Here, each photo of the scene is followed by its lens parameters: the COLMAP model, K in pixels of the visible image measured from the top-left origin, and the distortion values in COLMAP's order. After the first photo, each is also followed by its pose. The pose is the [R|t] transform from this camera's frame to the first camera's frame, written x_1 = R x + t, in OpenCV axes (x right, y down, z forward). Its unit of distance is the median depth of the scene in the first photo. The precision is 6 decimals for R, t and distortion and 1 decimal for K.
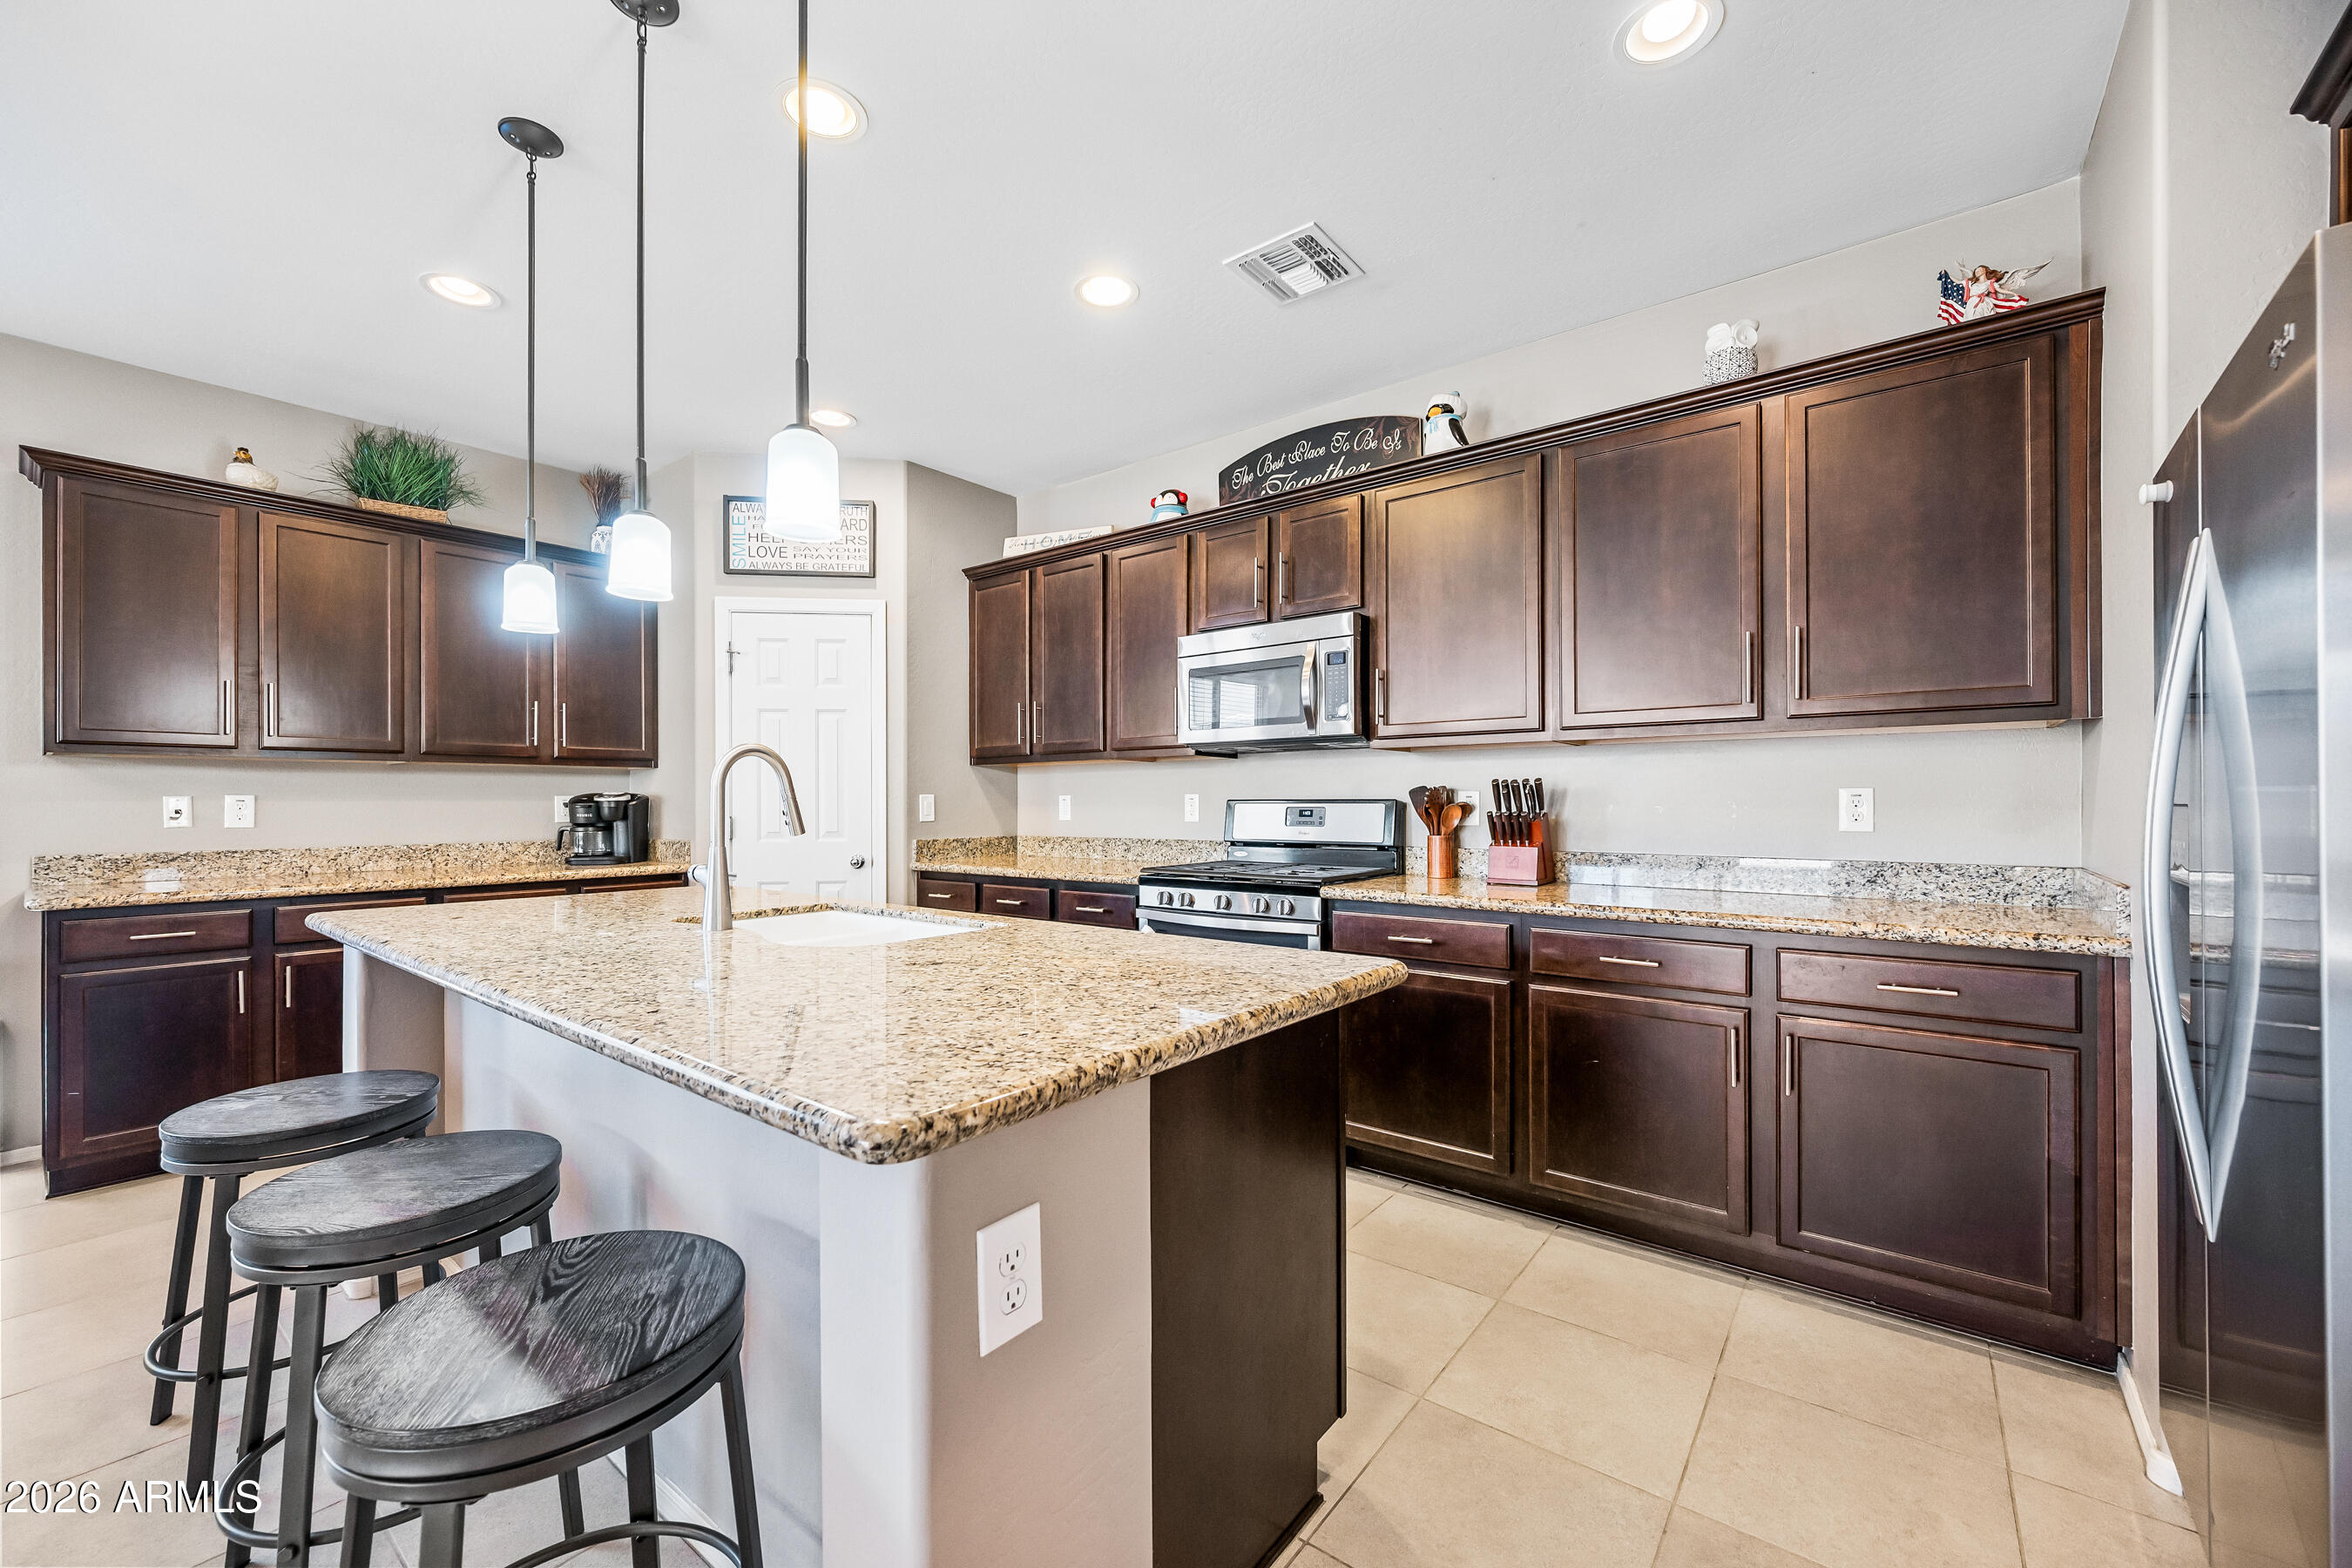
lens RADIAL K [[922.3, 0, 1178.2], [0, 922.3, 795.1], [0, 0, 1]] dist [0.000578, -0.000197]
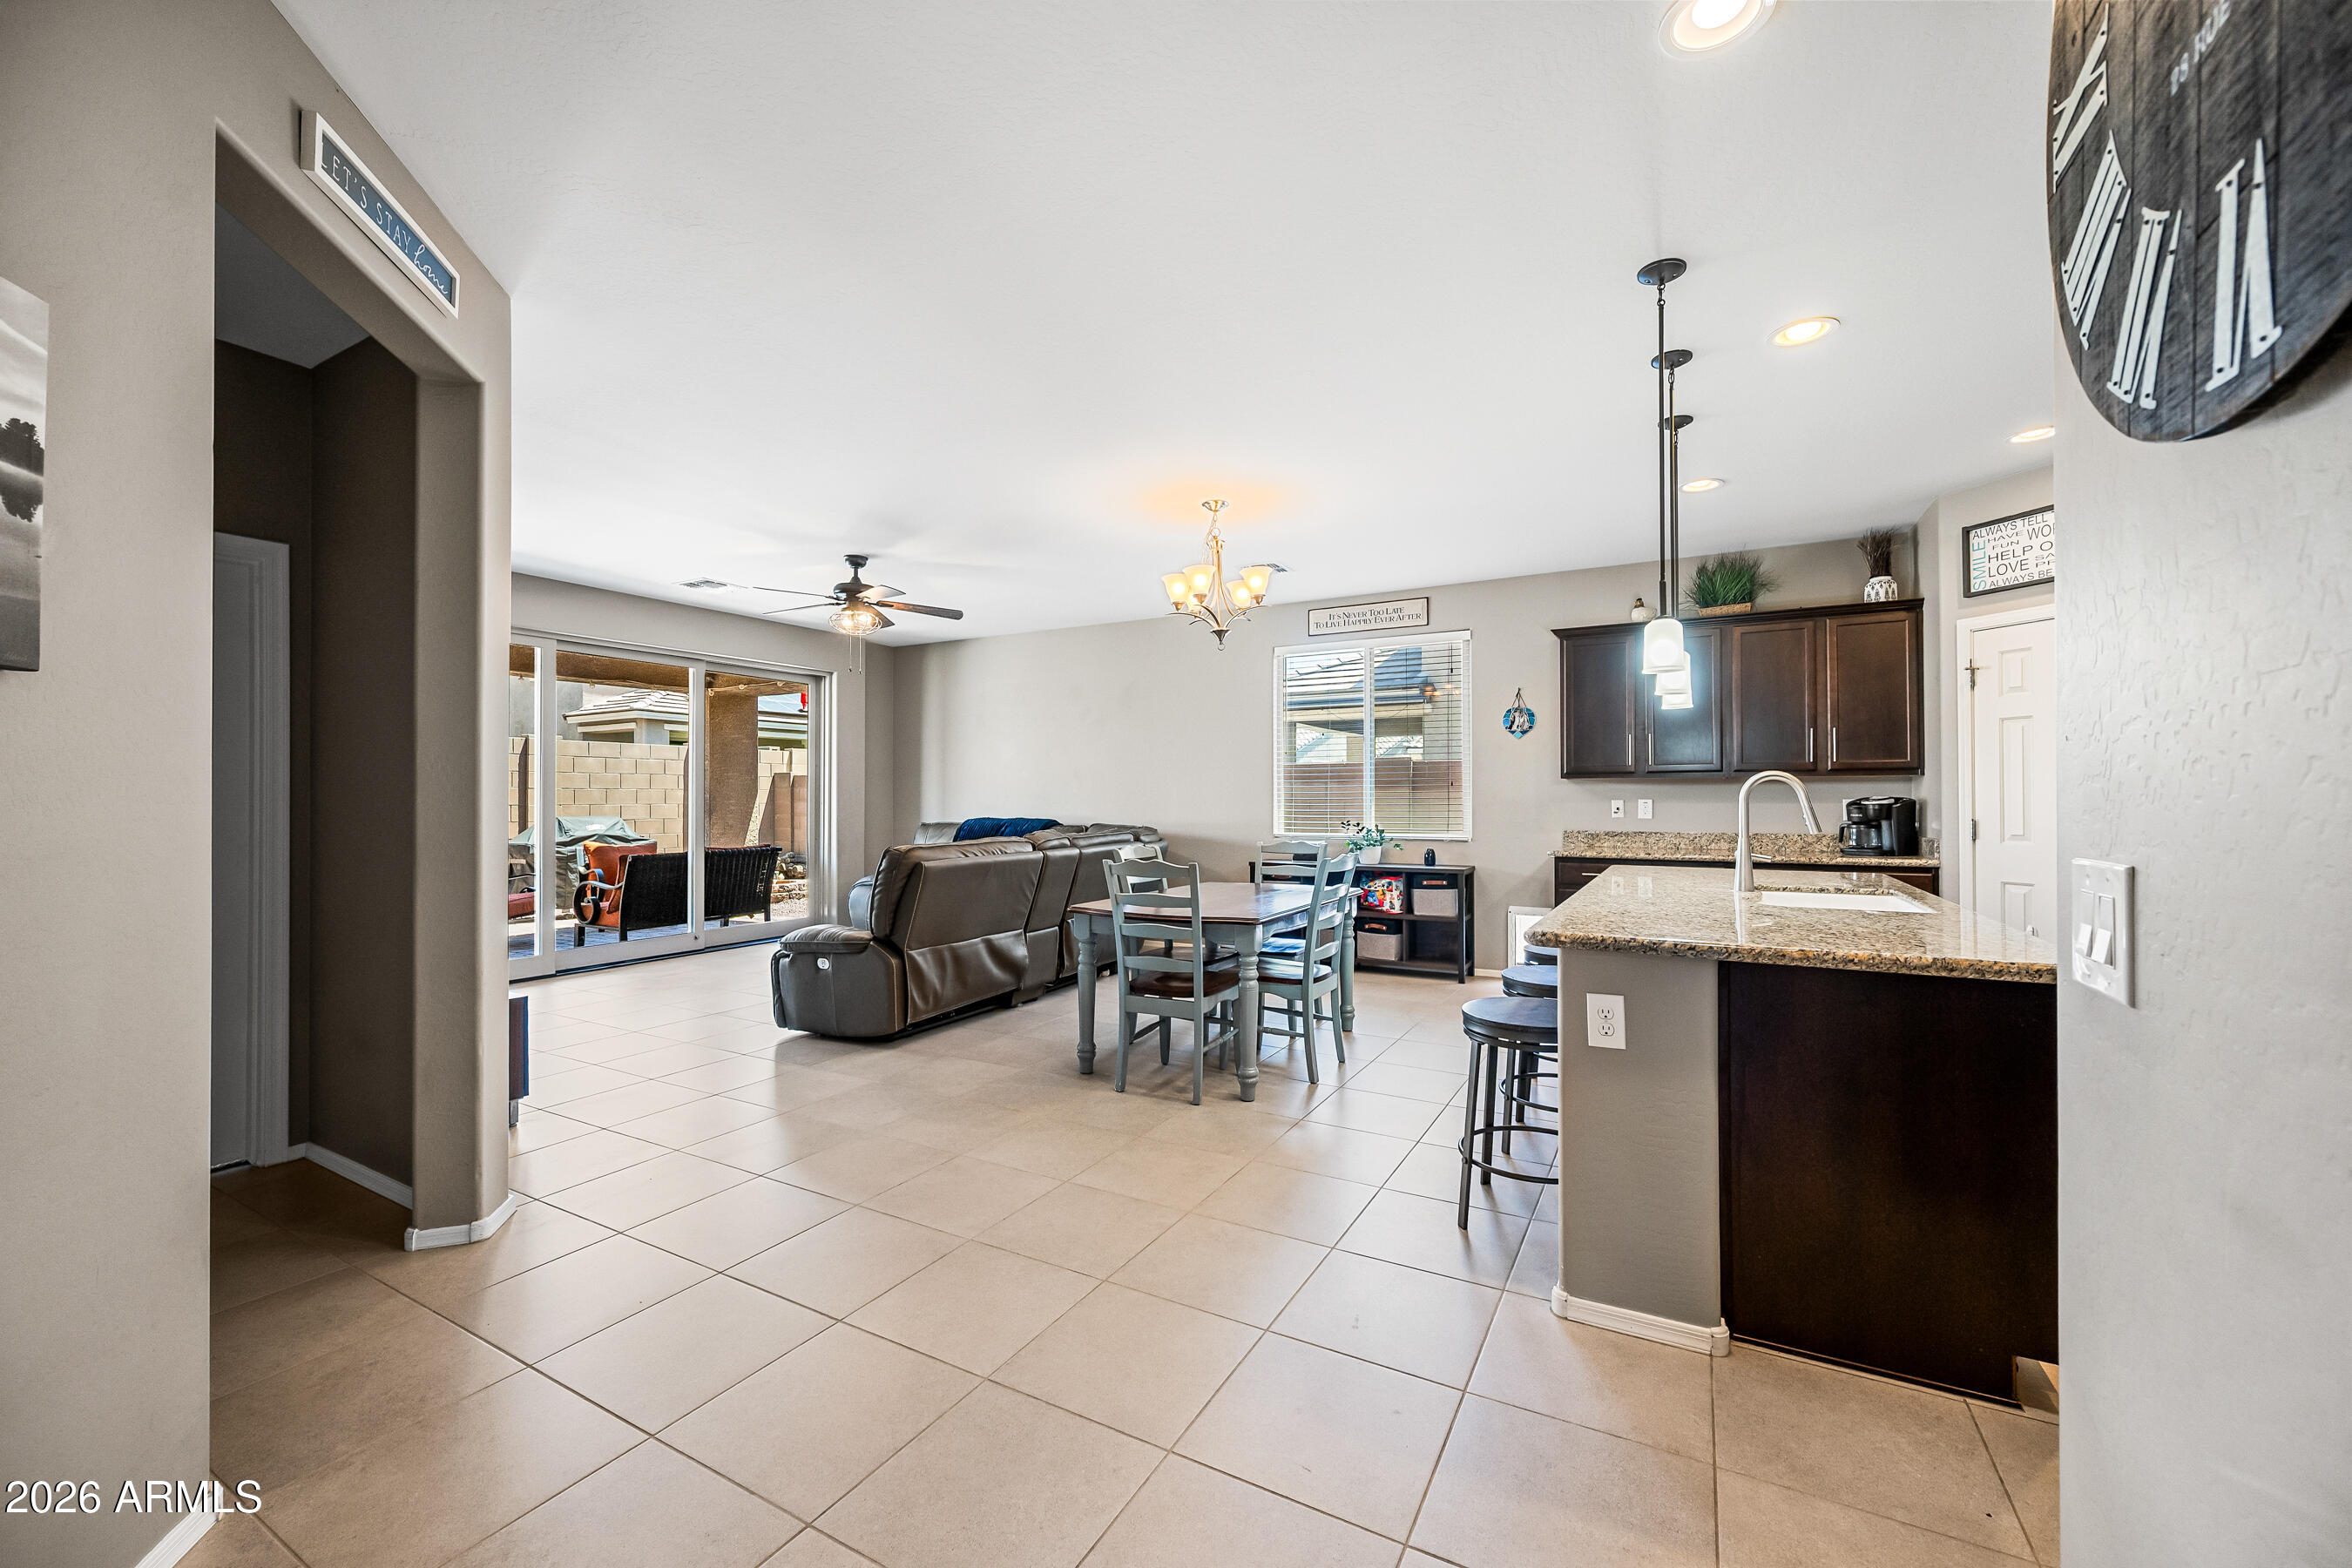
lens RADIAL K [[921.6, 0, 1183.0], [0, 921.6, 793.2], [0, 0, 1]] dist [-0.000116, 0.000199]
pose [[0.158072, -0.002817, -0.987424, 0.554306], [0.007407, 0.999971, -0.001667, -0.015838], [0.987400, -0.007050, 0.158089, -0.118808]]
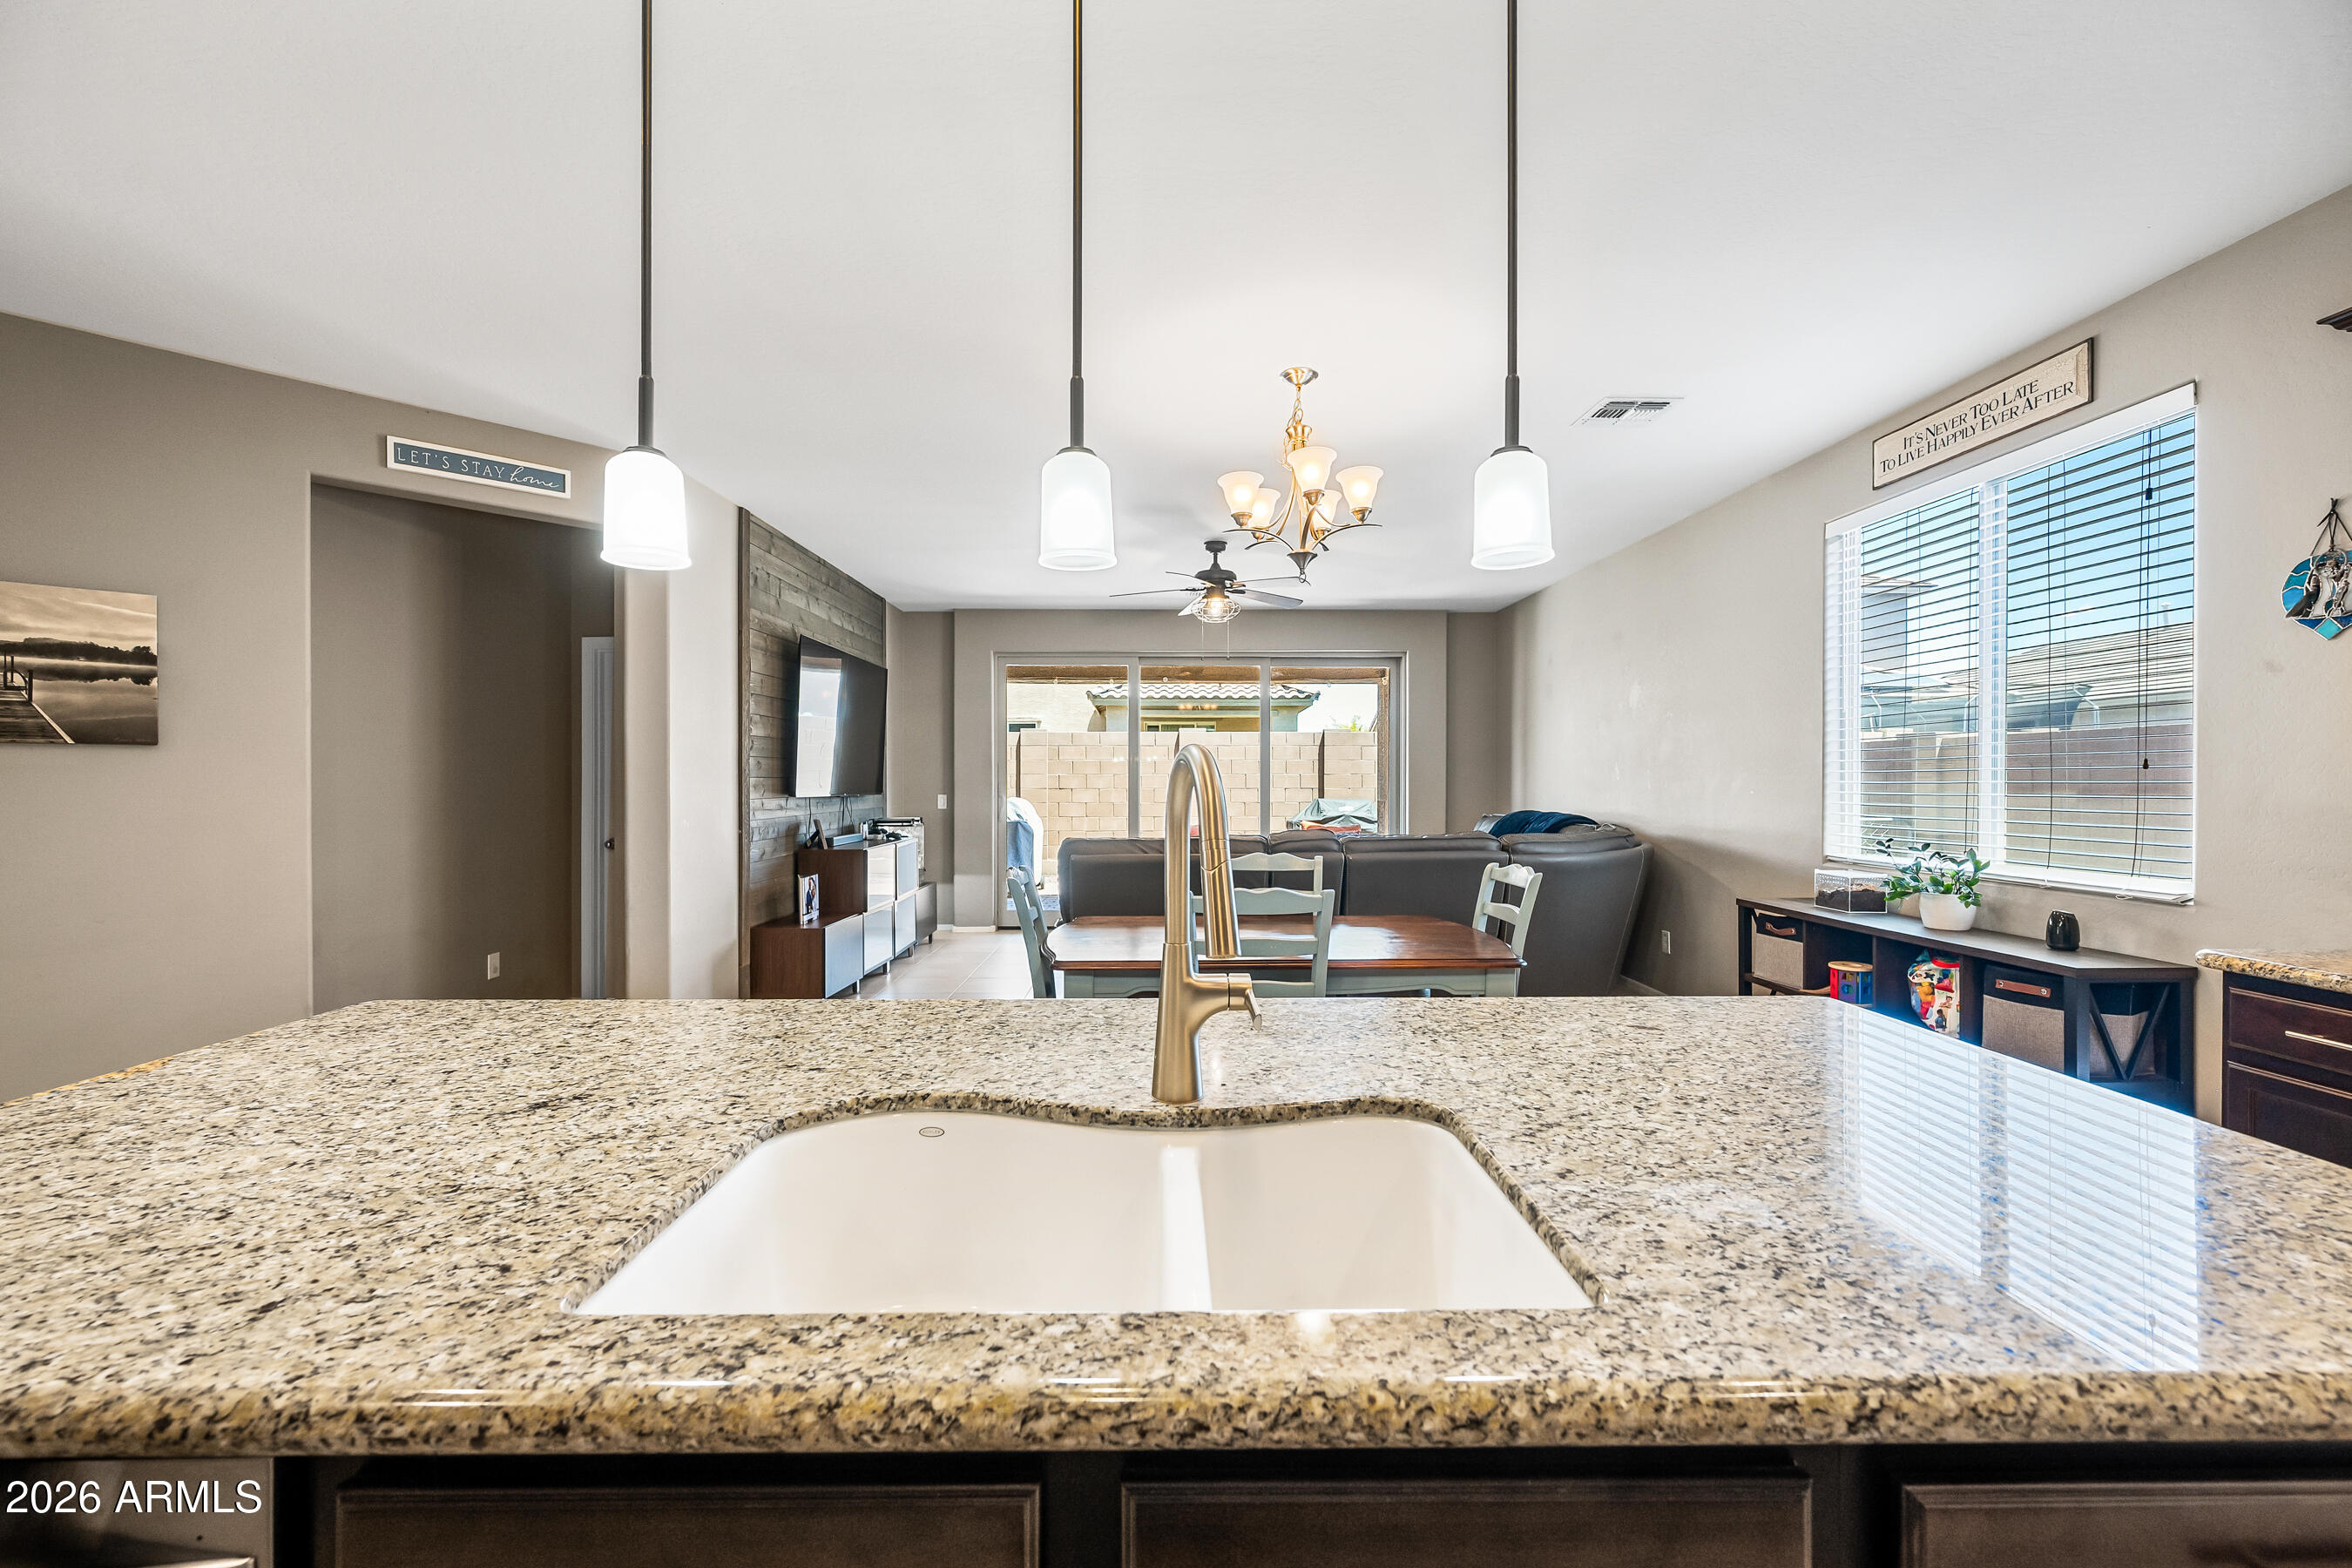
lens RADIAL K [[951.3, 0, 1171.3], [0, 951.3, 783.4], [0, 0, 1]] dist [-0.001259, 0.000406]
pose [[-0.778669, 0.005887, -0.627408, -0.085078], [0.006840, 0.999976, 0.000894, -0.023752], [0.627398, -0.003596, -0.778690, 0.879669]]
